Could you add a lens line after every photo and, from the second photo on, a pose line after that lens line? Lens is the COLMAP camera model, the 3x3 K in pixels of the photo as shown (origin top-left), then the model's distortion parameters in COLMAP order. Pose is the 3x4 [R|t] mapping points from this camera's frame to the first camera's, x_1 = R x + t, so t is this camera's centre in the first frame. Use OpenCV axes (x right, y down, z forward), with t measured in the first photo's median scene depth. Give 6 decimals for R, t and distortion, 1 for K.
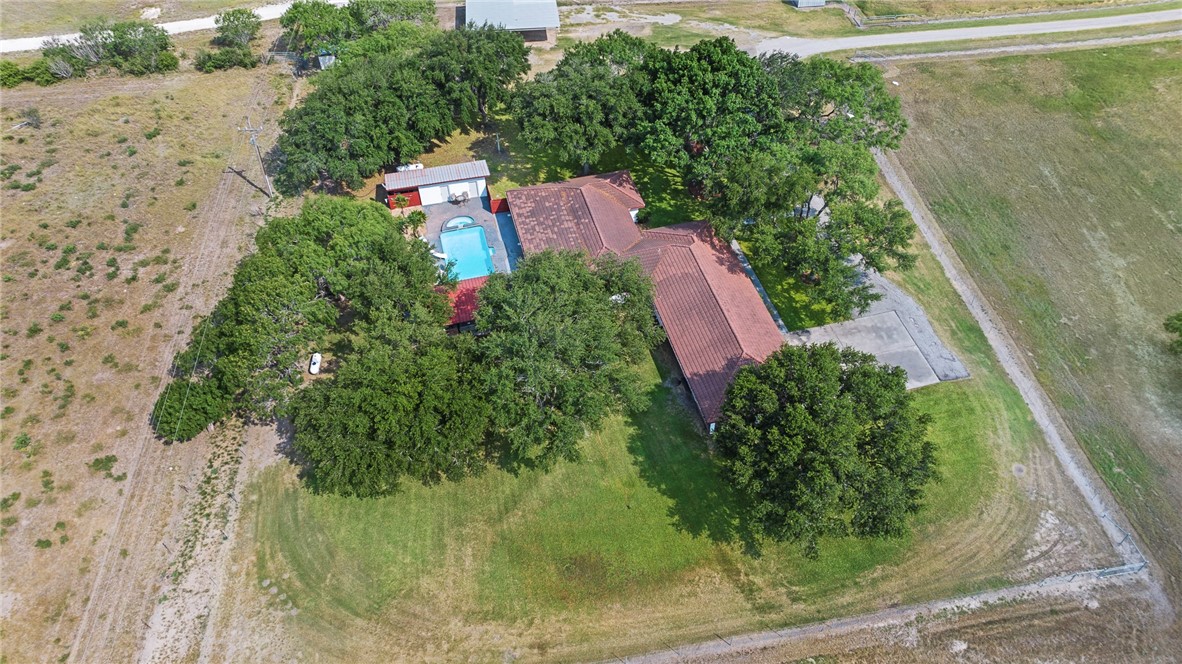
lens RADIAL K [[835.1, 0, 596.5], [0, 835.1, 326.2], [0, 0, 1]] dist [-0.029525, 0.005622]
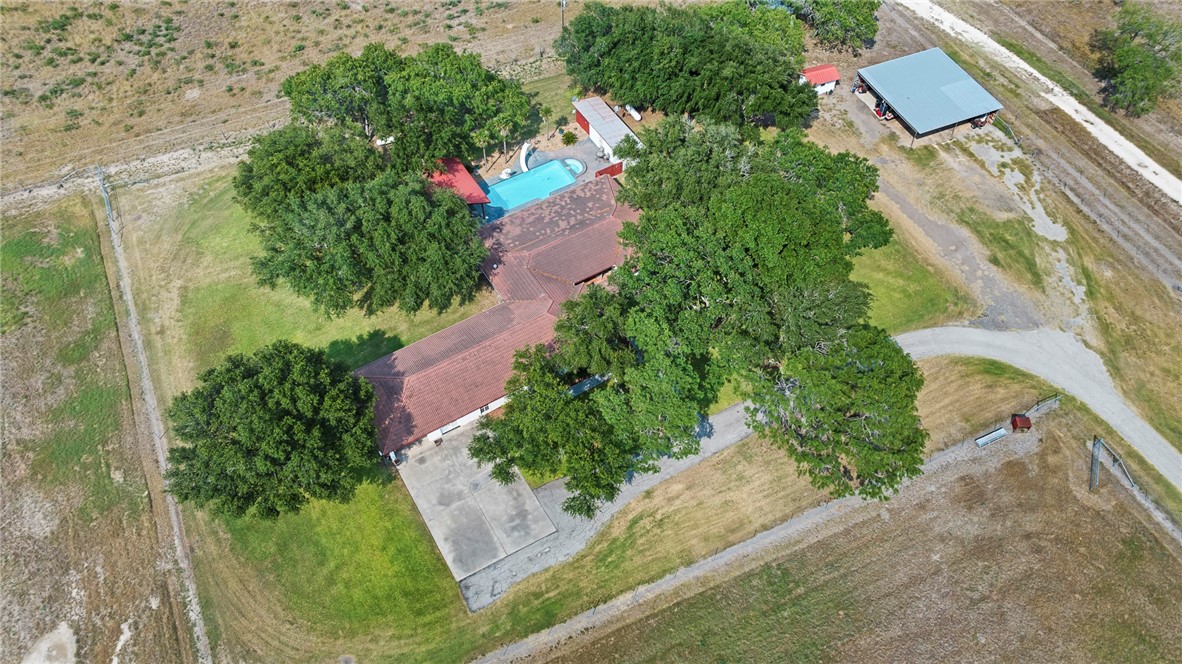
lens RADIAL K [[835.1, 0, 596.5], [0, 835.1, 326.2], [0, 0, 1]] dist [-0.029525, 0.005622]
pose [[0.295208, 0.766183, -0.570803, 0.661016], [-0.685286, 0.586094, 0.432293, -0.519135], [0.665760, 0.263547, 0.698074, 0.330754]]
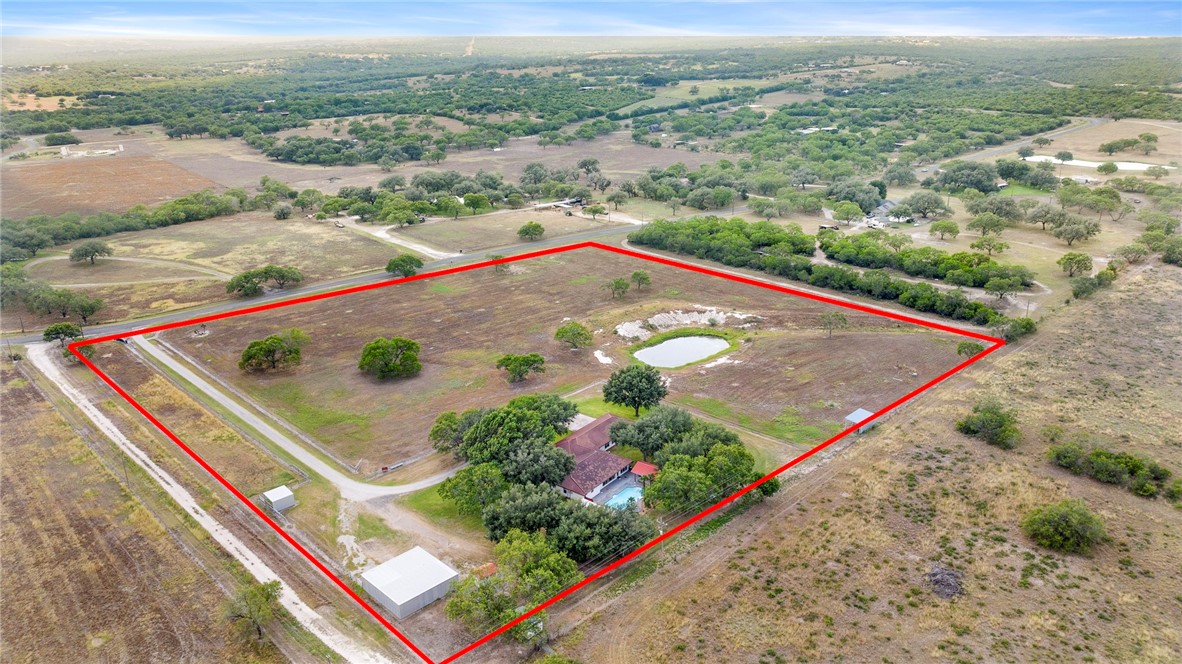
lens RADIAL K [[852.9, 0, 591.0], [0, 852.9, 332.0], [0, 0, 1]] dist [-0.006844, -0.004579]
pose [[-0.616840, -0.250748, 0.746079, -1.611207], [0.580108, 0.495812, 0.646255, -1.741306], [-0.531962, 0.831442, -0.160375, 1.047822]]
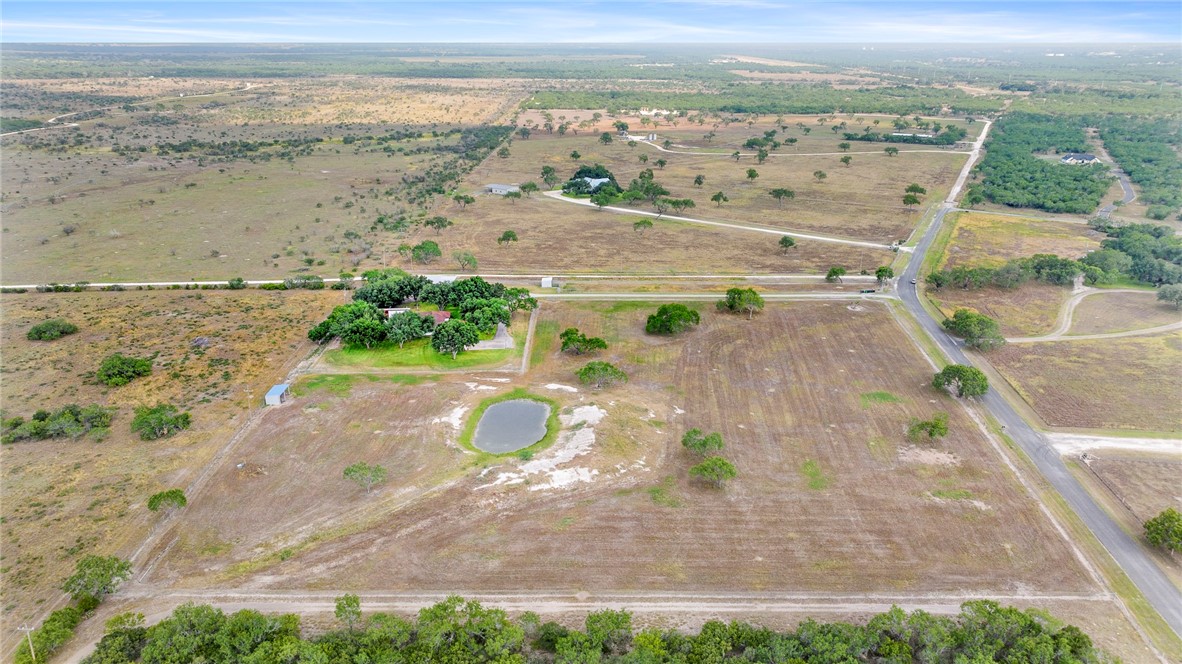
lens RADIAL K [[835.1, 0, 596.5], [0, 835.1, 326.2], [0, 0, 1]] dist [-0.029525, 0.005622]
pose [[0.993697, 0.056094, -0.097052, 1.028776], [-0.093887, 0.889505, -0.447175, 1.416456], [0.061244, 0.453469, 0.889165, -2.077522]]
